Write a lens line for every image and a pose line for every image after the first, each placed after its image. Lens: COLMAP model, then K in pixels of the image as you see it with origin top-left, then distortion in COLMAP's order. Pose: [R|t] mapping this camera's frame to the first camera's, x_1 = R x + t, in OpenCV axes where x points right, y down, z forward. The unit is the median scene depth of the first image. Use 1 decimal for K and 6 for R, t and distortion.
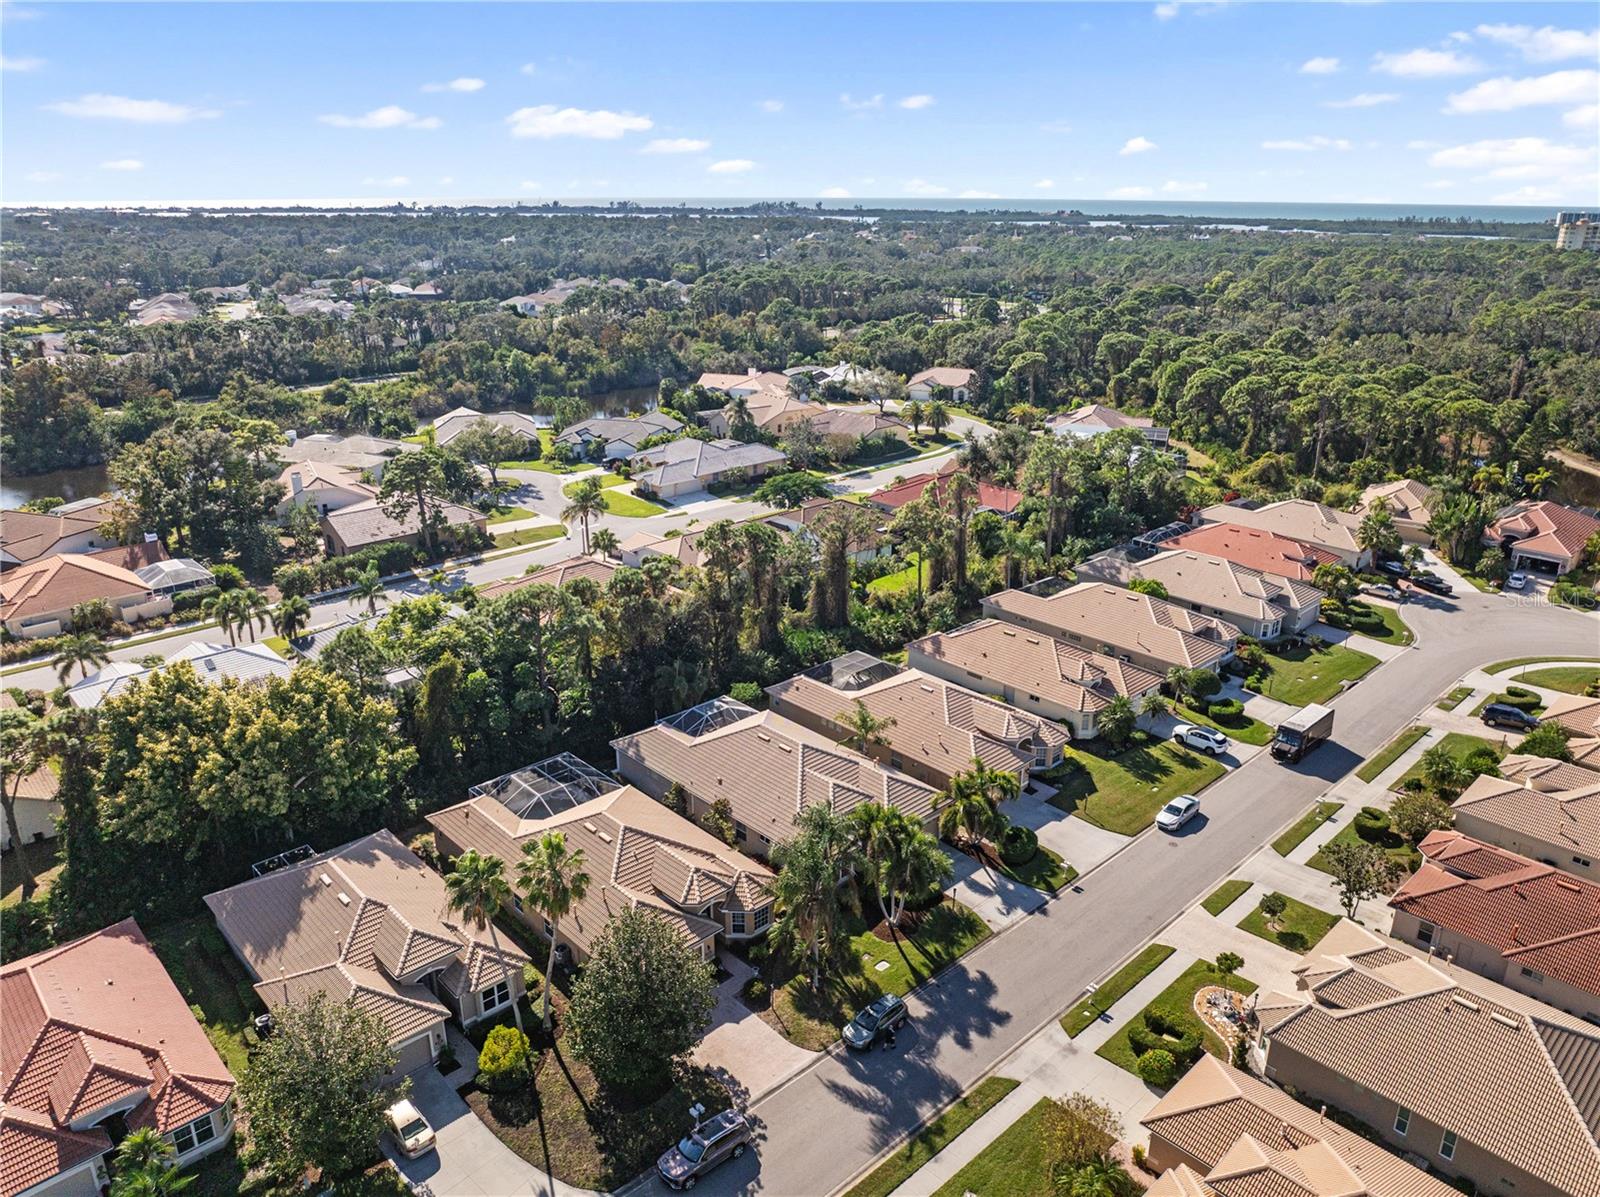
lens RADIAL K [[1132.6, 0, 799.4], [0, 1132.6, 575.7], [0, 0, 1]] dist [-0.038926, 0.001112]
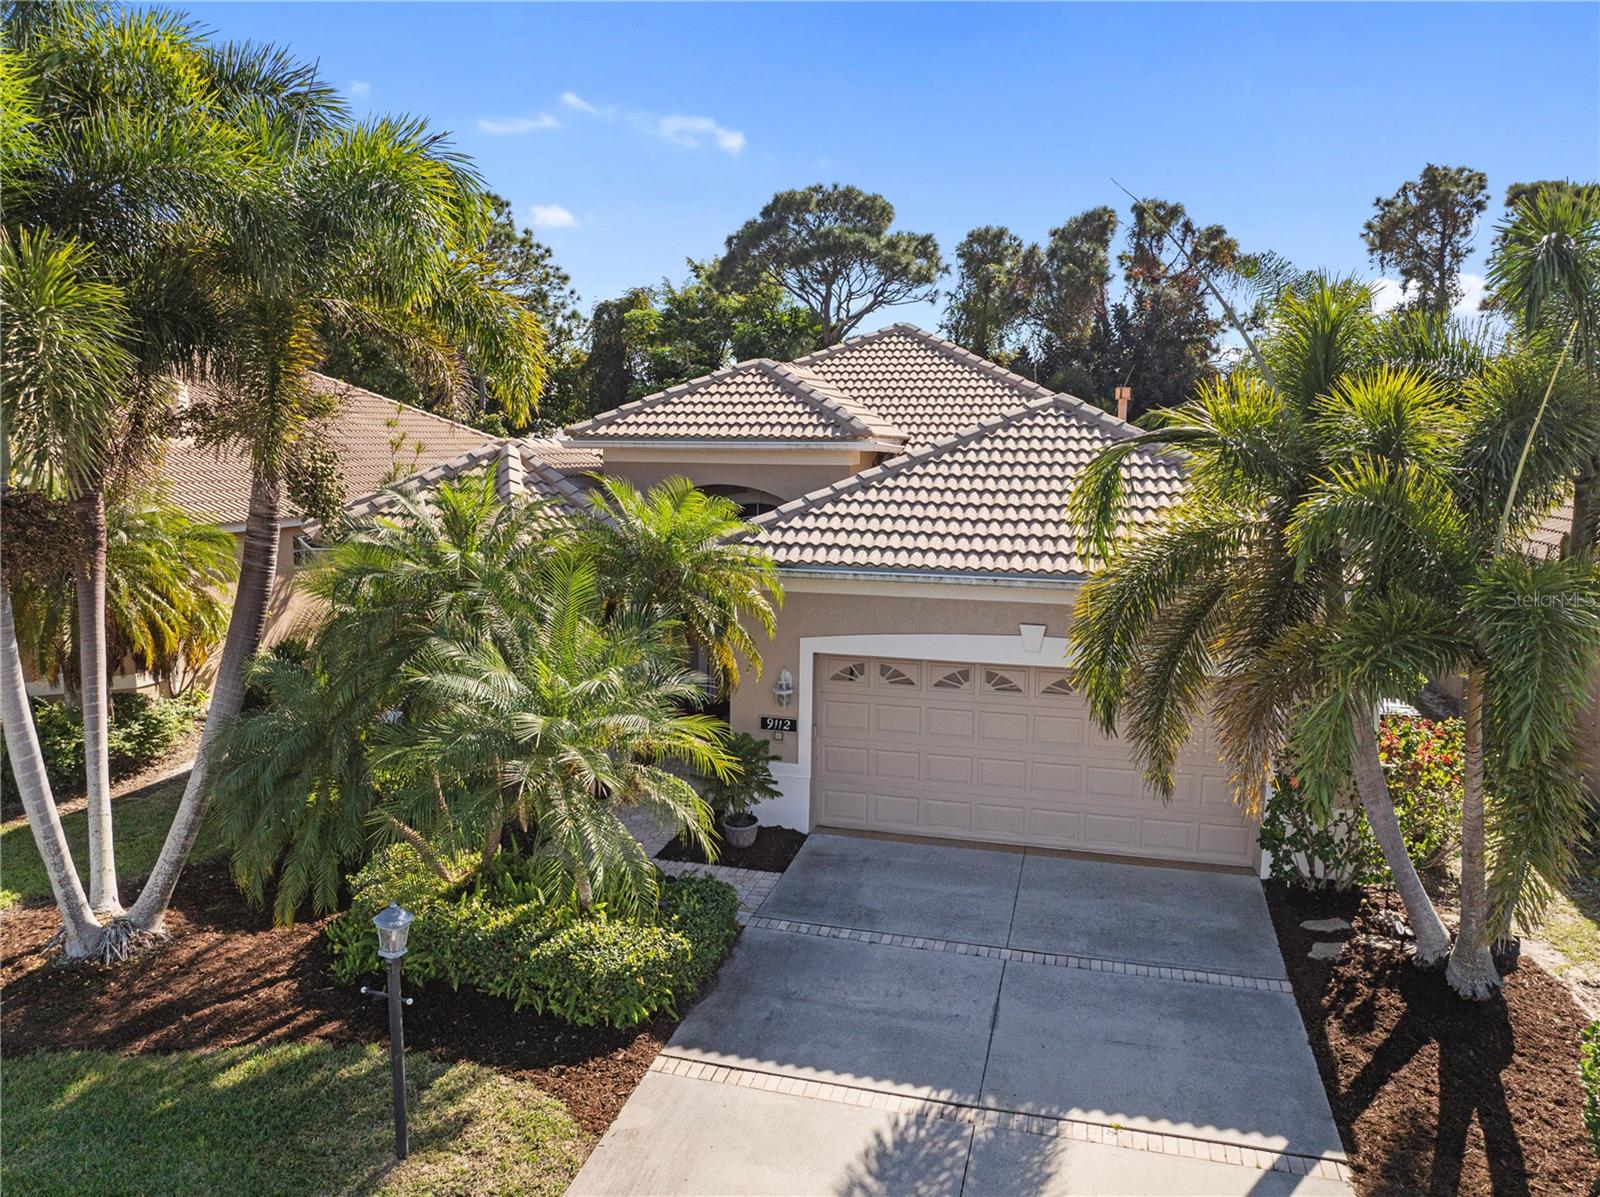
lens RADIAL K [[1124.0, 0, 800.0], [0, 1124.0, 598.5], [0, 0, 1]] dist [-0.035587, -0.000449]
pose [[0.517093, 0.118862, -0.847636, 0.198630], [-0.282432, 0.958539, -0.037882, 0.216204], [0.807990, 0.258988, 0.529224, 0.849364]]
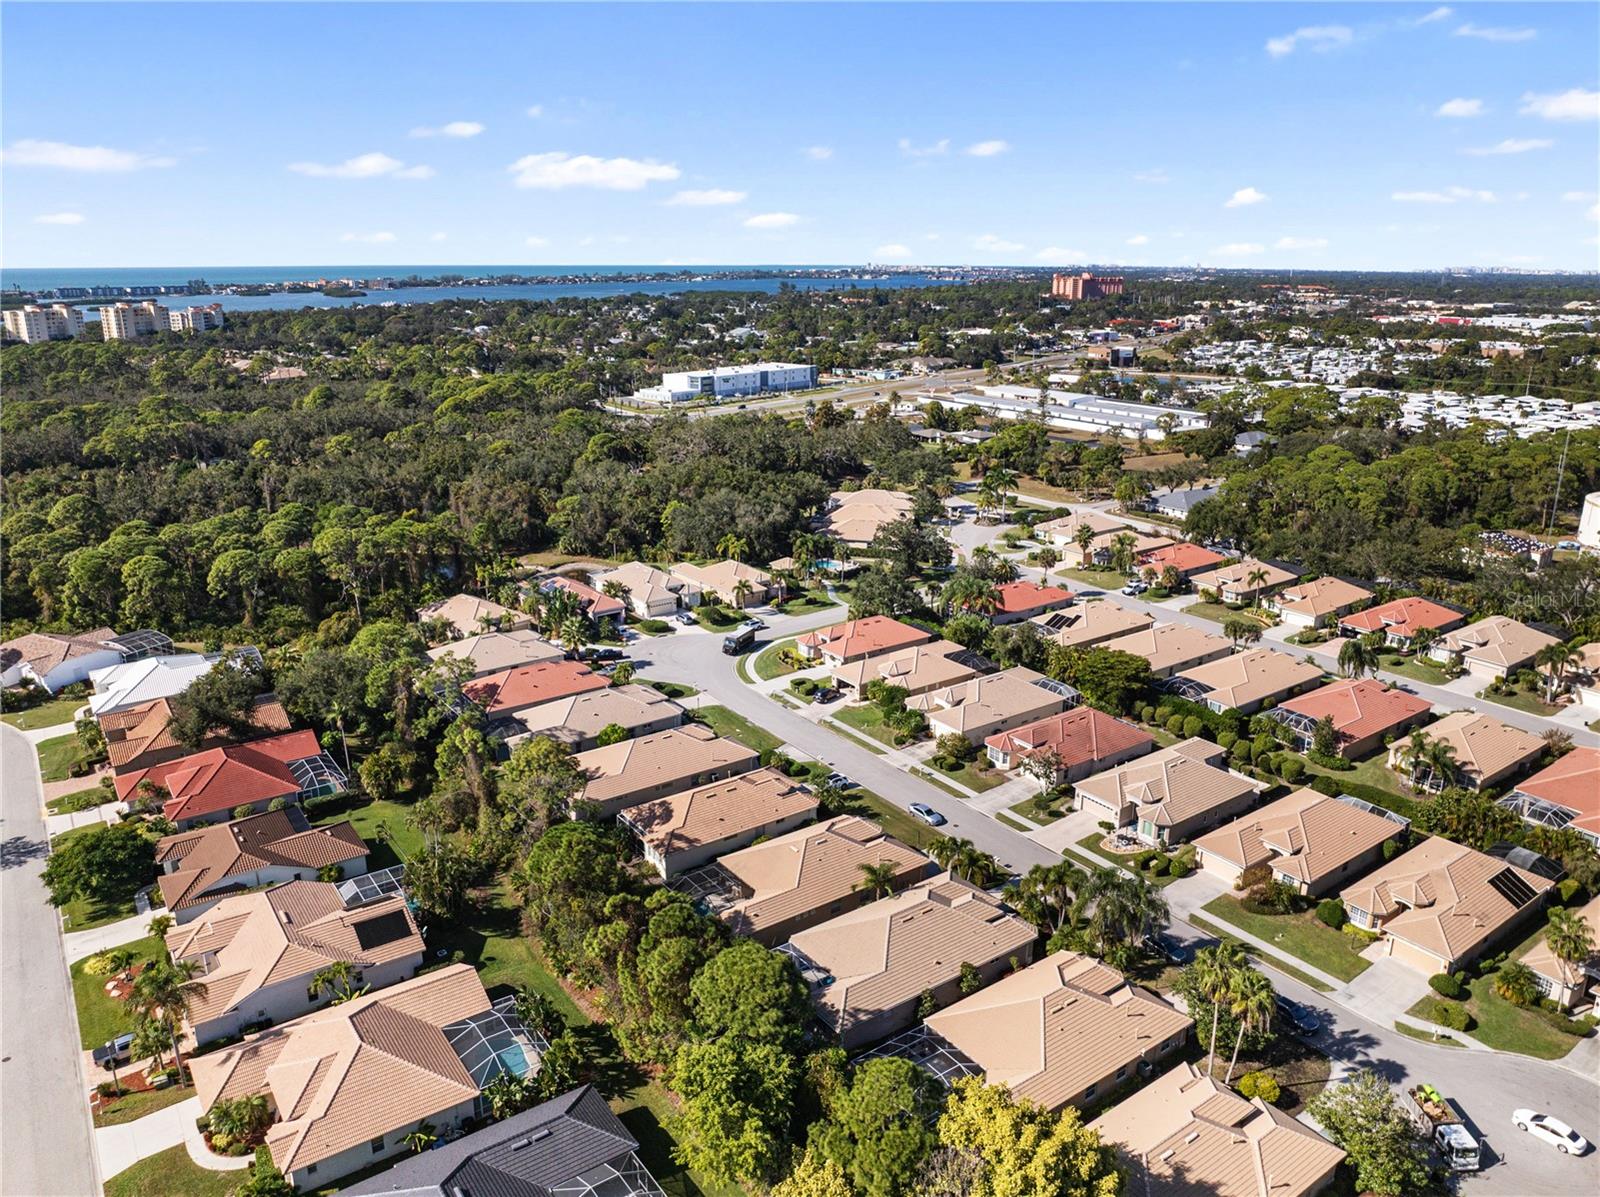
lens RADIAL K [[1132.6, 0, 799.4], [0, 1132.6, 575.7], [0, 0, 1]] dist [-0.038926, 0.001112]
pose [[0.132992, -0.269243, 0.953846, -1.083543], [0.316047, 0.923674, 0.216660, -0.484194], [-0.939376, 0.272646, 0.207935, 0.758163]]
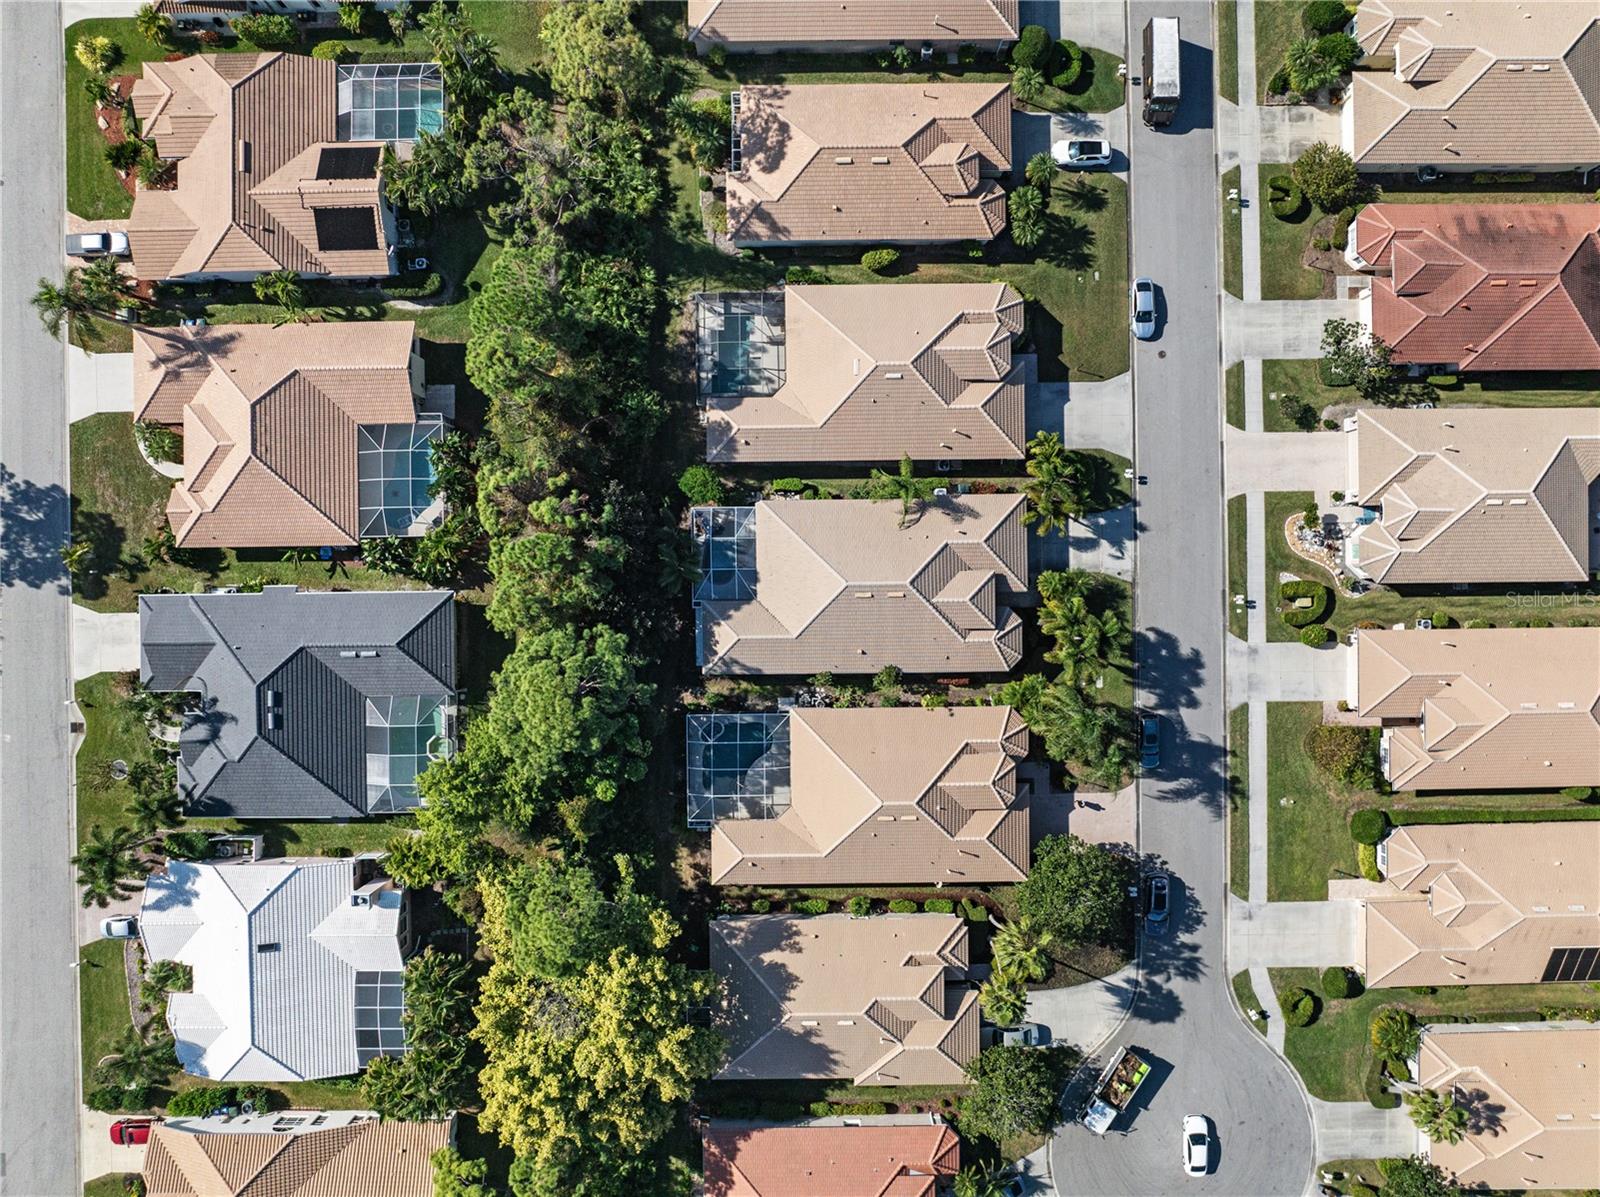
lens RADIAL K [[1124.0, 0, 800.0], [0, 1124.0, 598.5], [0, 0, 1]] dist [-0.035587, -0.000449]
pose [[0.678655, -0.734431, -0.006237, -0.064455], [0.236470, 0.210456, 0.948573, -0.781807], [-0.695348, -0.645229, 0.316497, 0.730533]]
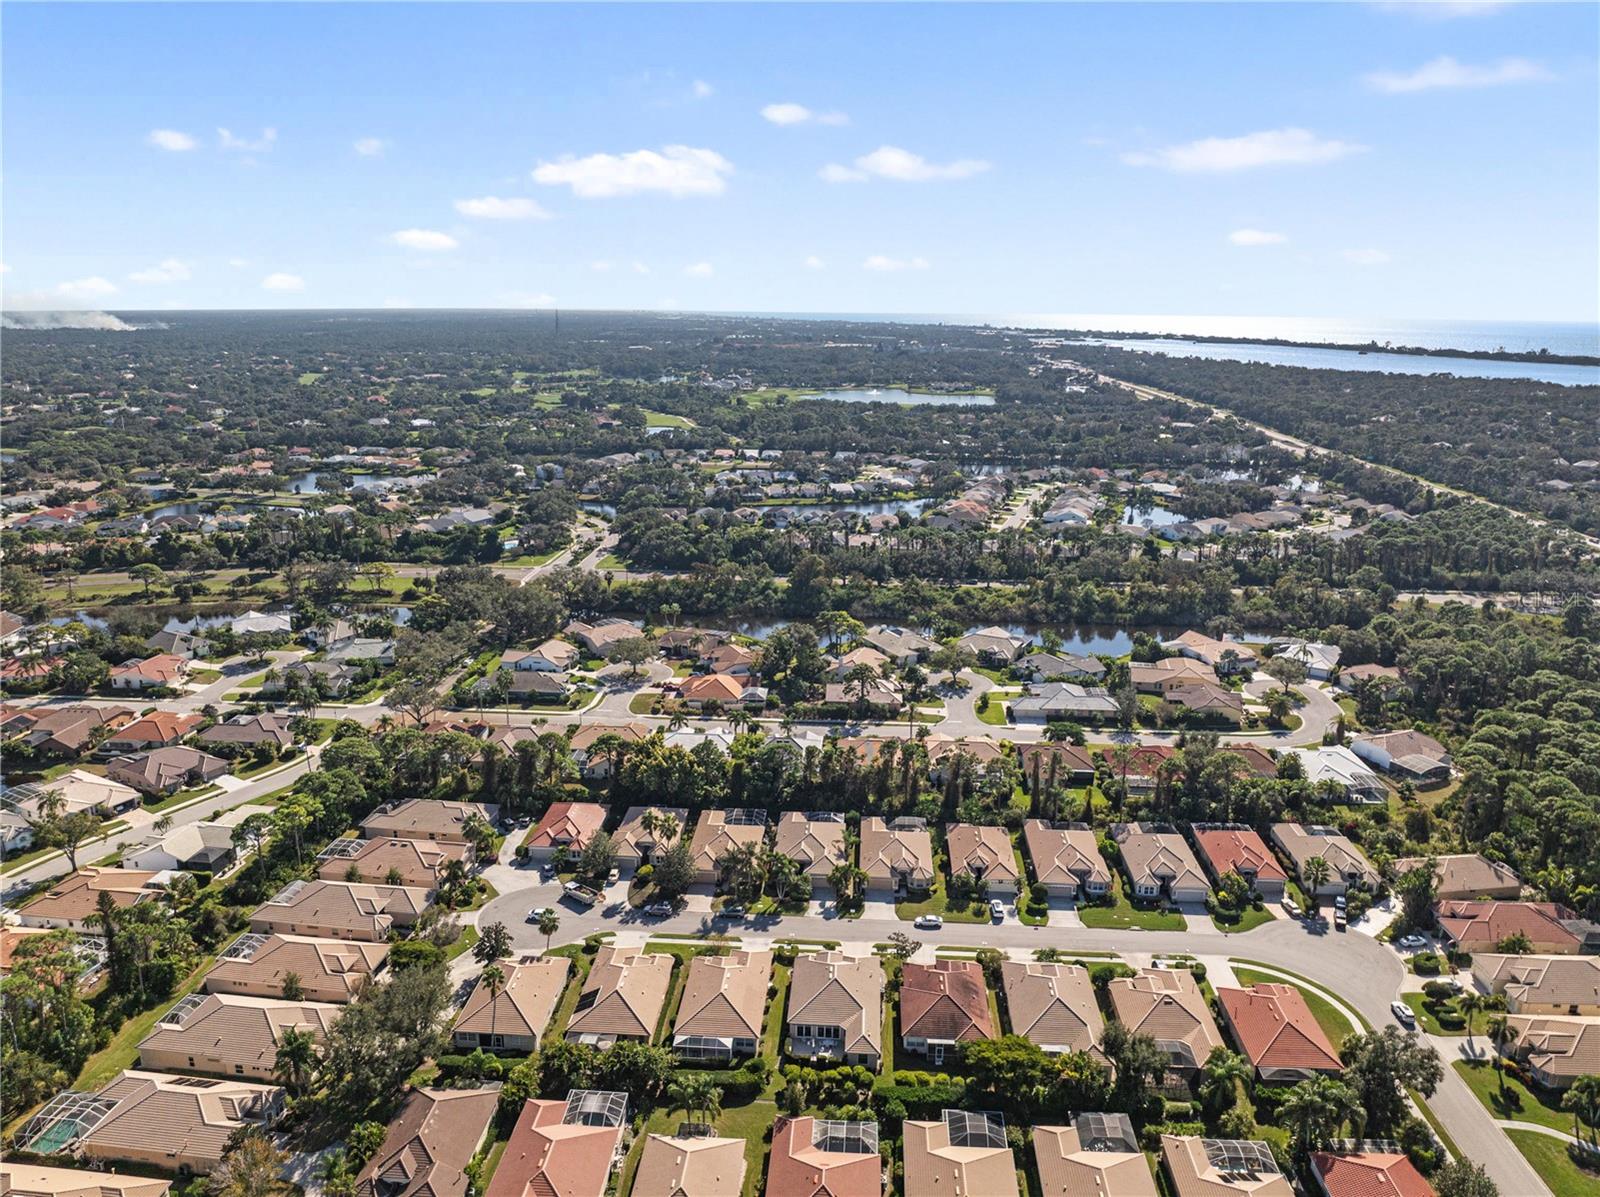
lens RADIAL K [[1122.9, 0, 803.8], [0, 1122.9, 596.3], [0, 0, 1]] dist [-0.037565, -0.005790]
pose [[0.680775, 0.186933, -0.708238, 1.640275], [-0.240942, 0.970231, 0.024485, -0.416343], [0.691732, 0.153975, 0.705549, -0.852786]]
